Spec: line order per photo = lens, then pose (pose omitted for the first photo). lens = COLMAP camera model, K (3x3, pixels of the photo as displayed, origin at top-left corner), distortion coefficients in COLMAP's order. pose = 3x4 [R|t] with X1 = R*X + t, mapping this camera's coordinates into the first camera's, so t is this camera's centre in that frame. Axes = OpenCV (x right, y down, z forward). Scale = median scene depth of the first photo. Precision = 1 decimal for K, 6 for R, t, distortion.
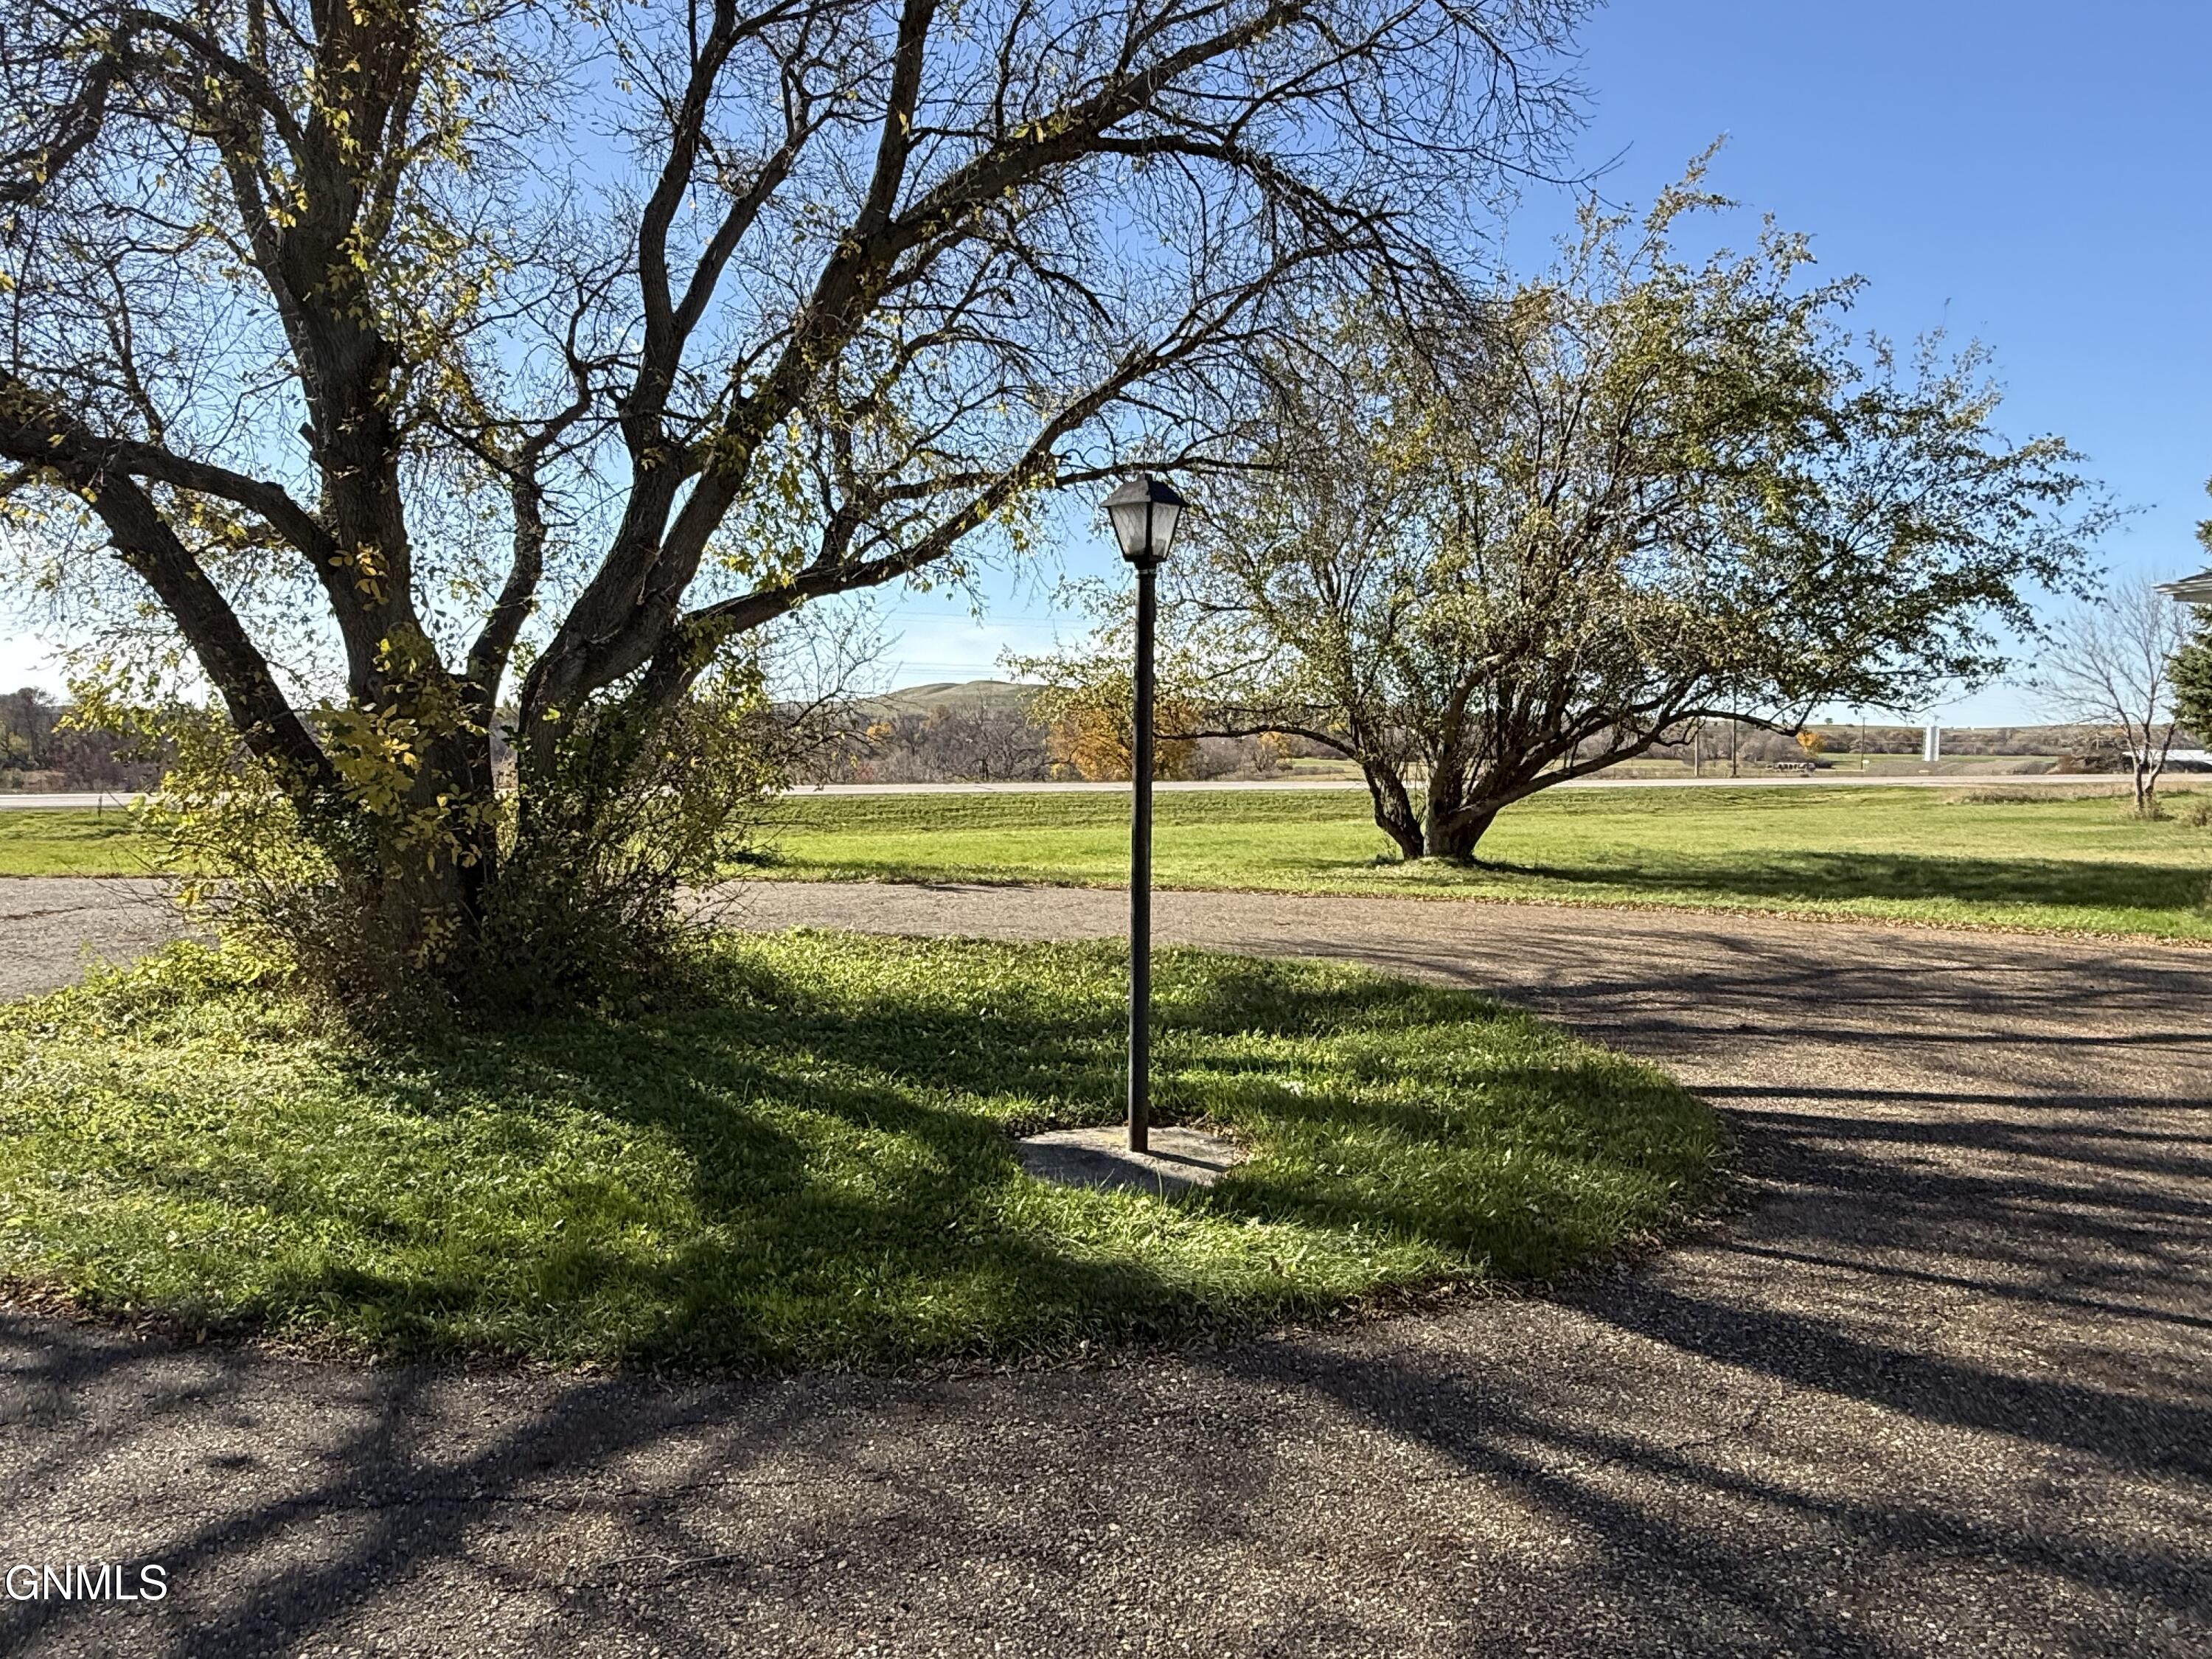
lens RADIAL K [[1341.0, 0, 1108.2], [0, 1341.0, 828.3], [0, 0, 1]] dist [0.000790, -0.001202]
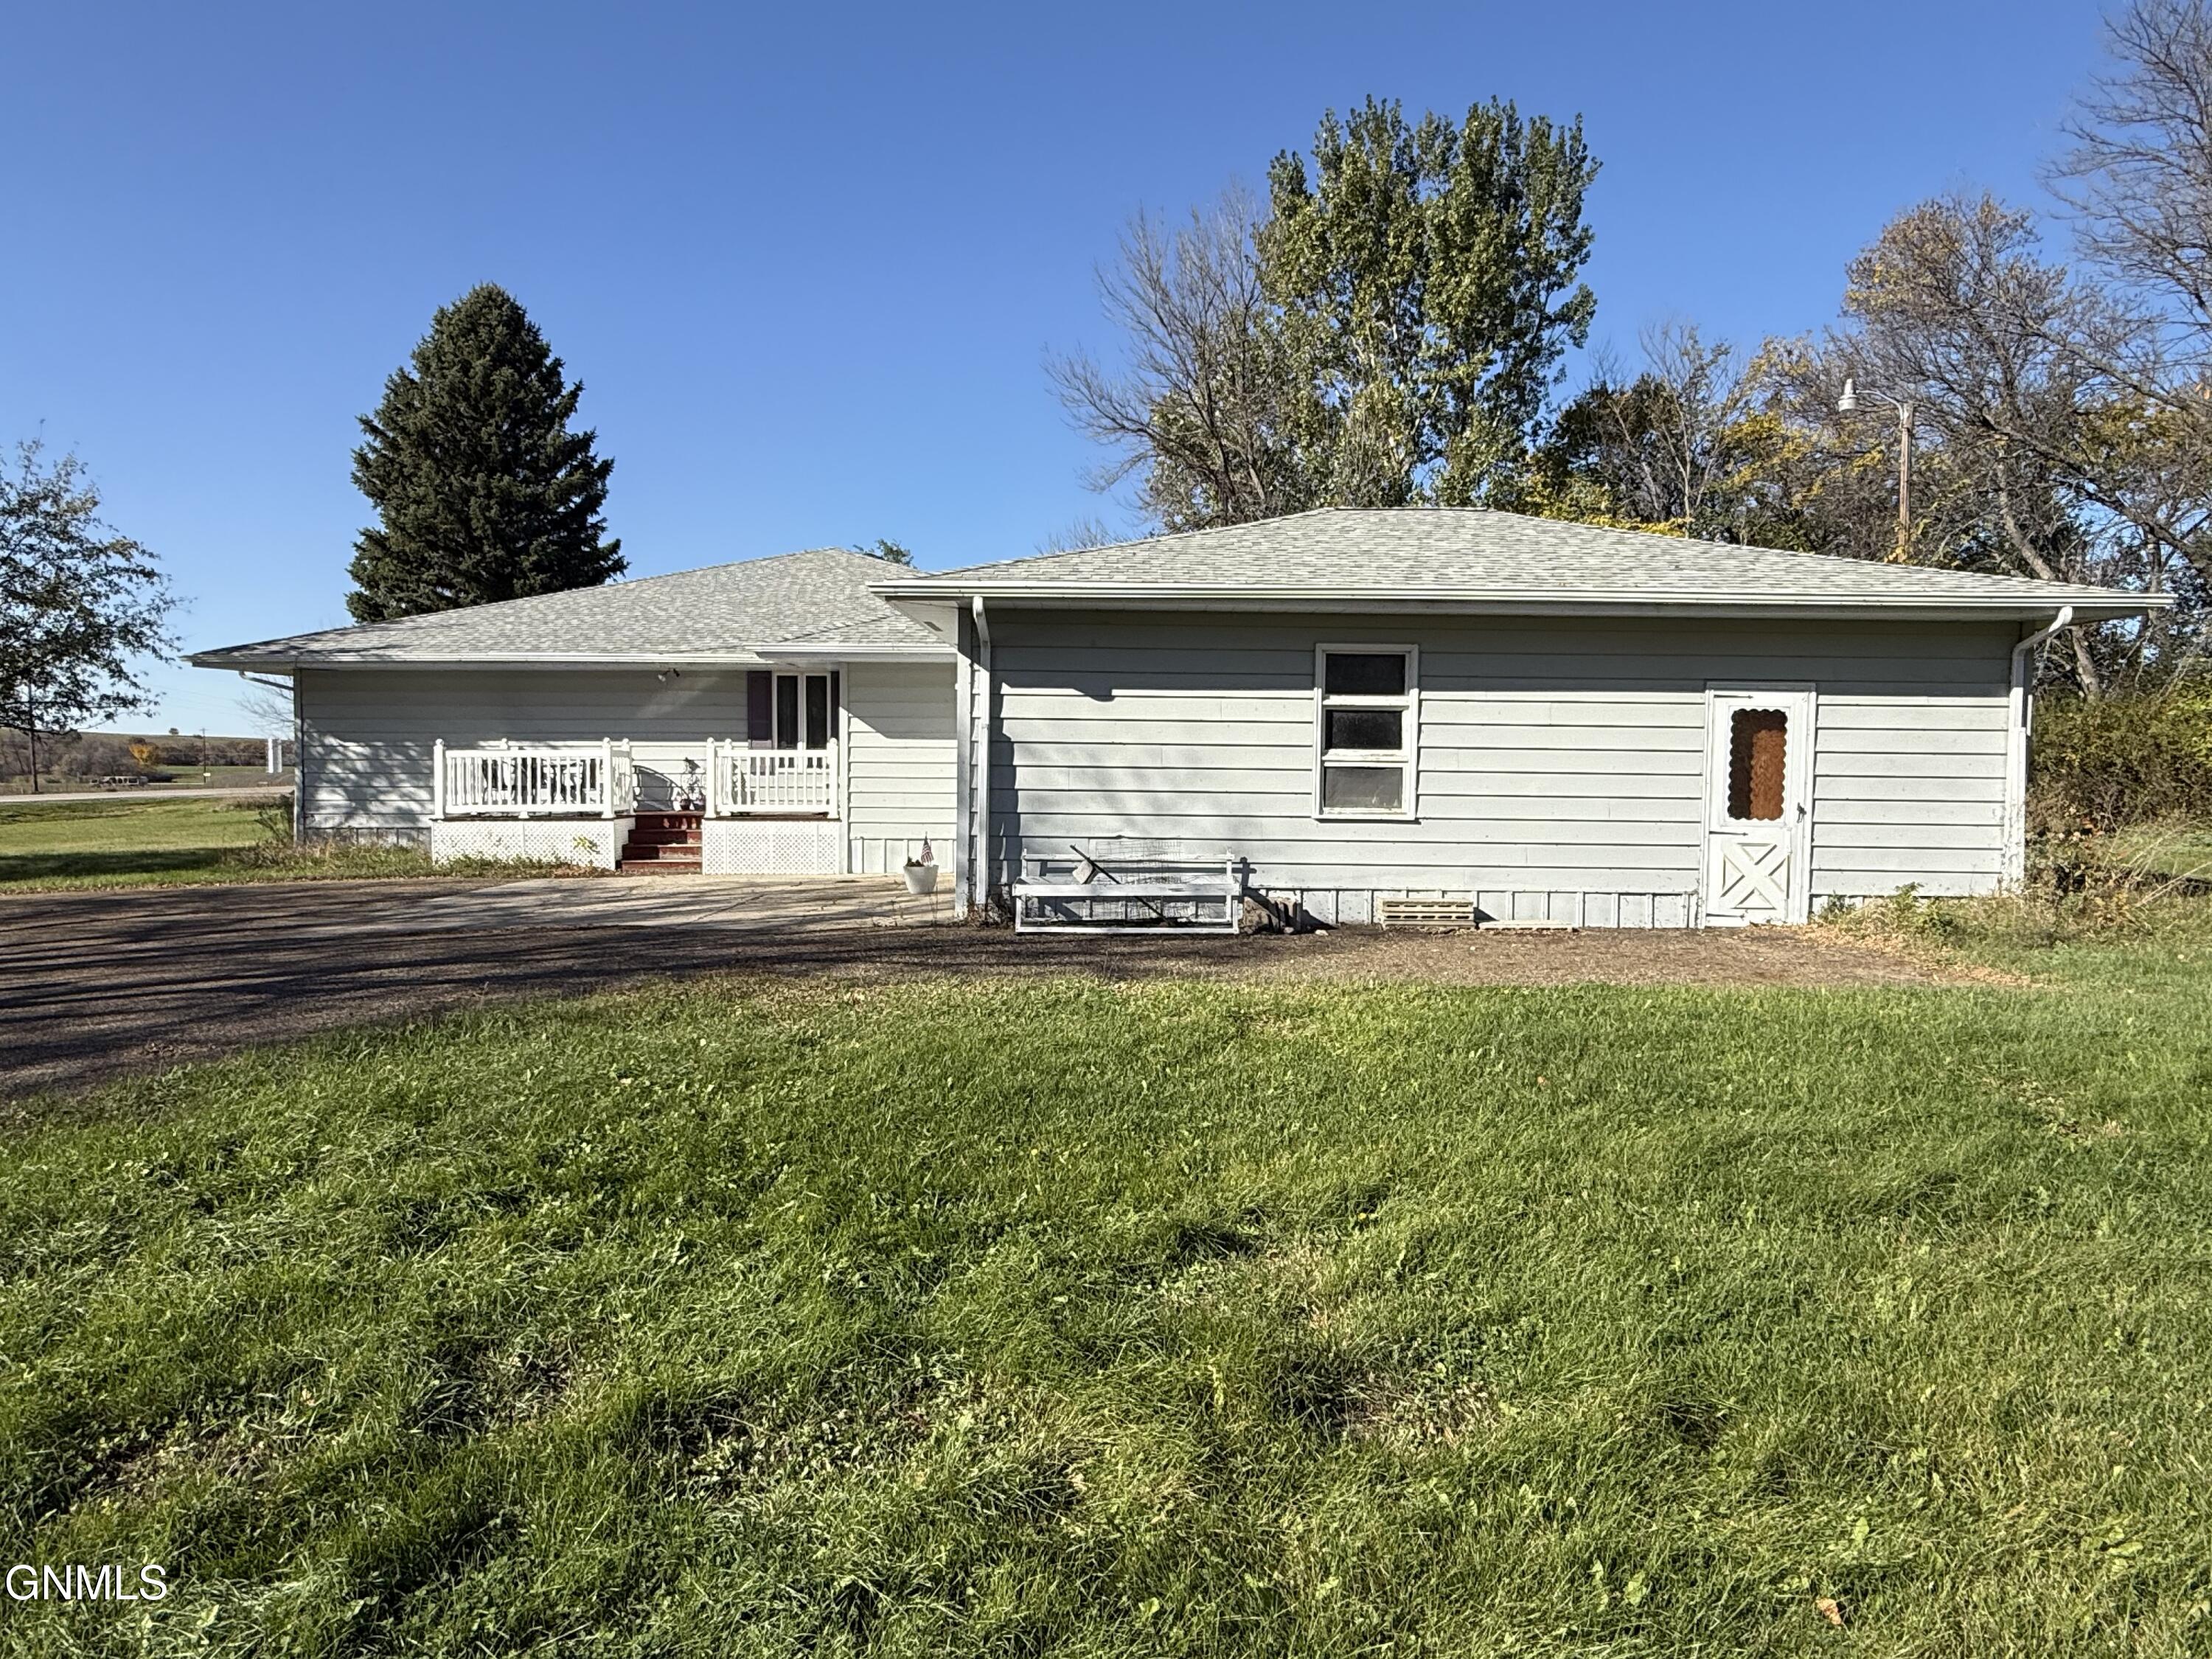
lens RADIAL K [[1341.0, 0, 1108.8], [0, 1341.0, 821.0], [0, 0, 1]] dist [0.000790, -0.001202]
pose [[0.457165, -0.044233, 0.888281, -0.071017], [0.056852, 0.998173, 0.020445, 0.026529], [-0.887563, 0.041154, 0.458845, -0.489879]]
